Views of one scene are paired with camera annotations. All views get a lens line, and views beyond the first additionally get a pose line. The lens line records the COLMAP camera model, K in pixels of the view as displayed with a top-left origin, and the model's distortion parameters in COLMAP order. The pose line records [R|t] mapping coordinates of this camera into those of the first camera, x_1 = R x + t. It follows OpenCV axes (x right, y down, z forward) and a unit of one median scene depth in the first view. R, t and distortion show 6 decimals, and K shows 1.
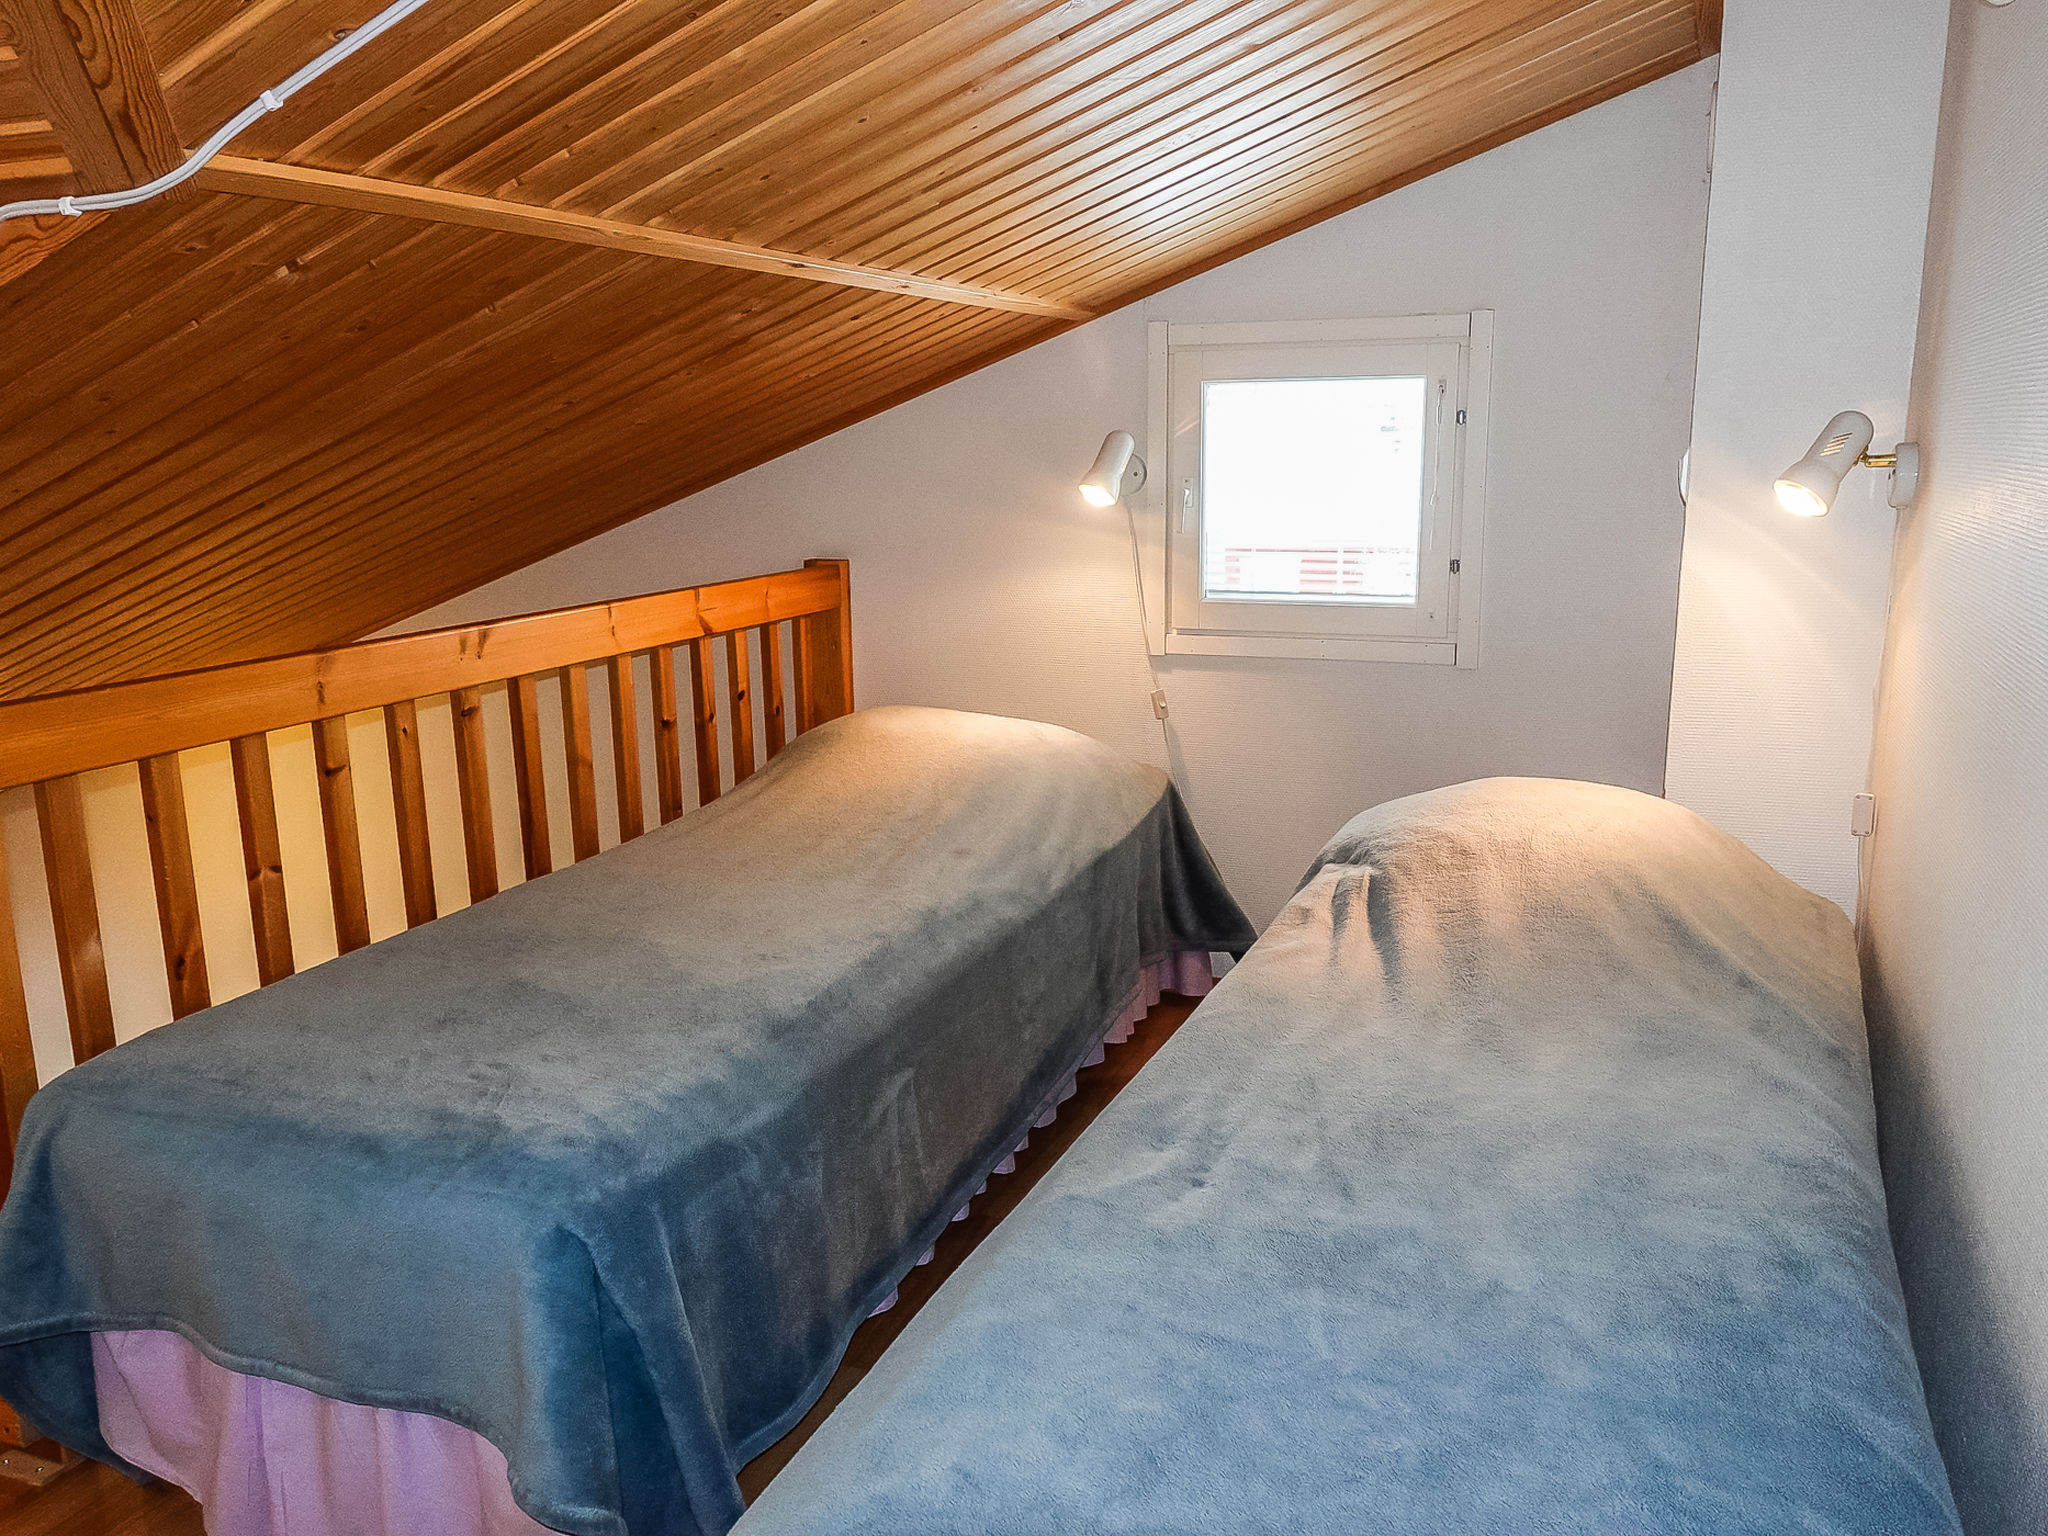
lens RADIAL K [[1609.0, 0, 1033.1], [0, 1609.0, 773.8], [0, 0, 1]] dist [-0.002686, 0.001812]
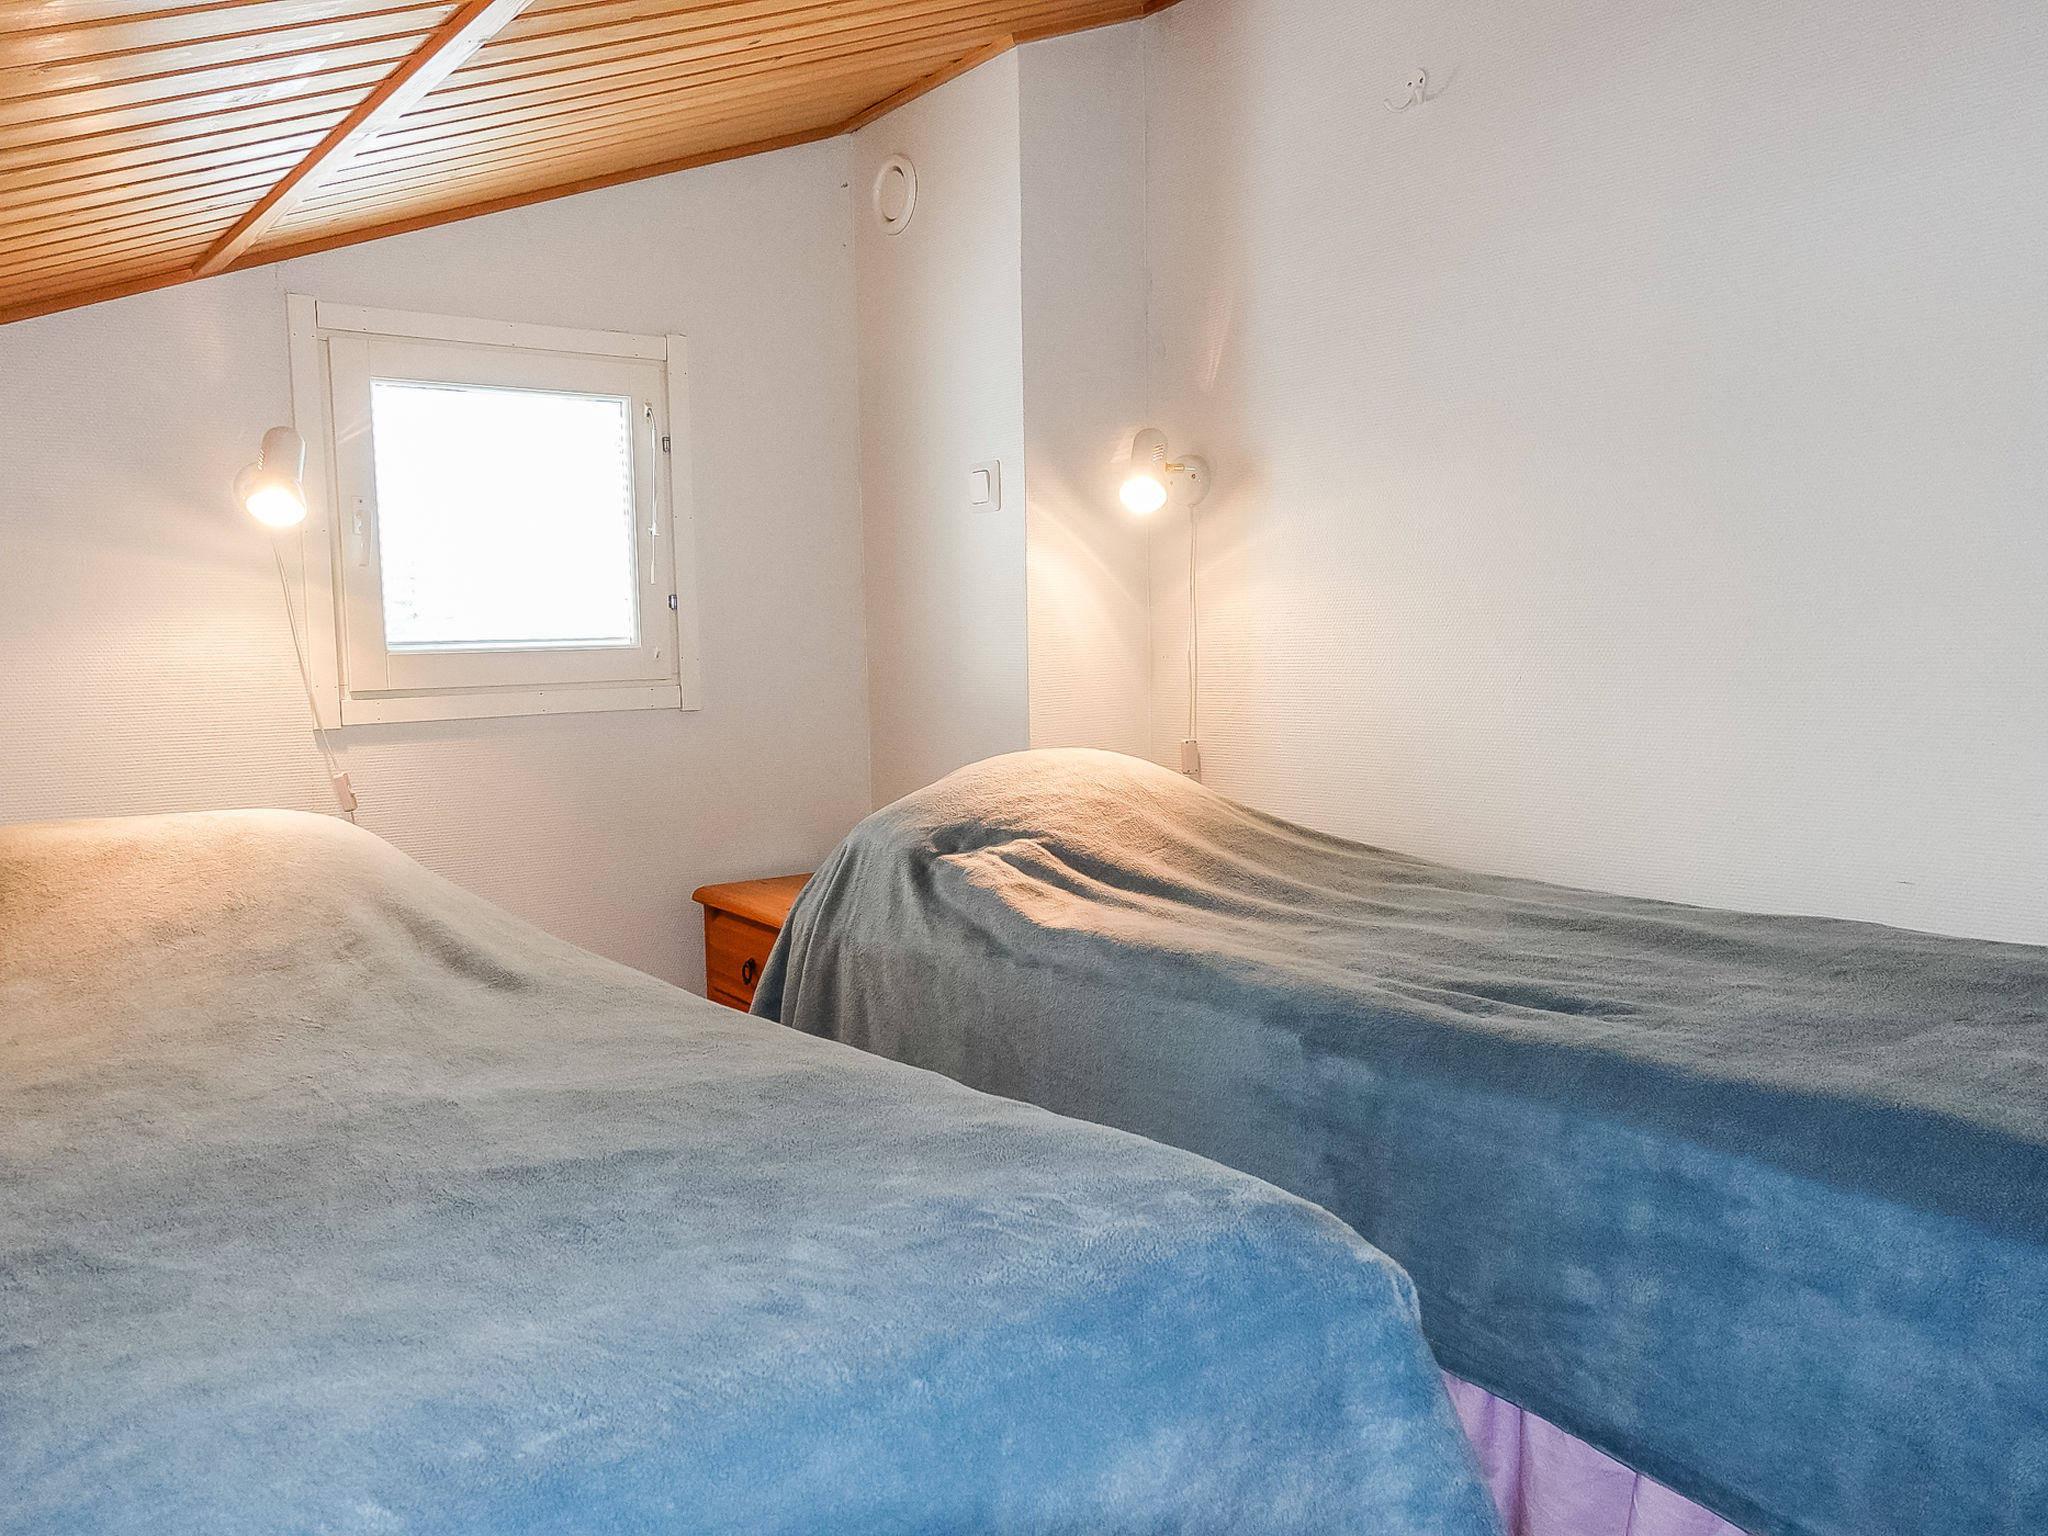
lens RADIAL K [[1609.0, 0, 1033.1], [0, 1609.0, 773.8], [0, 0, 1]] dist [-0.002686, 0.001812]
pose [[0.472754, -0.073230, 0.878146, -0.449986], [0.197701, 0.979951, -0.024713, 0.032314], [-0.858730, 0.185294, 0.477754, 0.375272]]
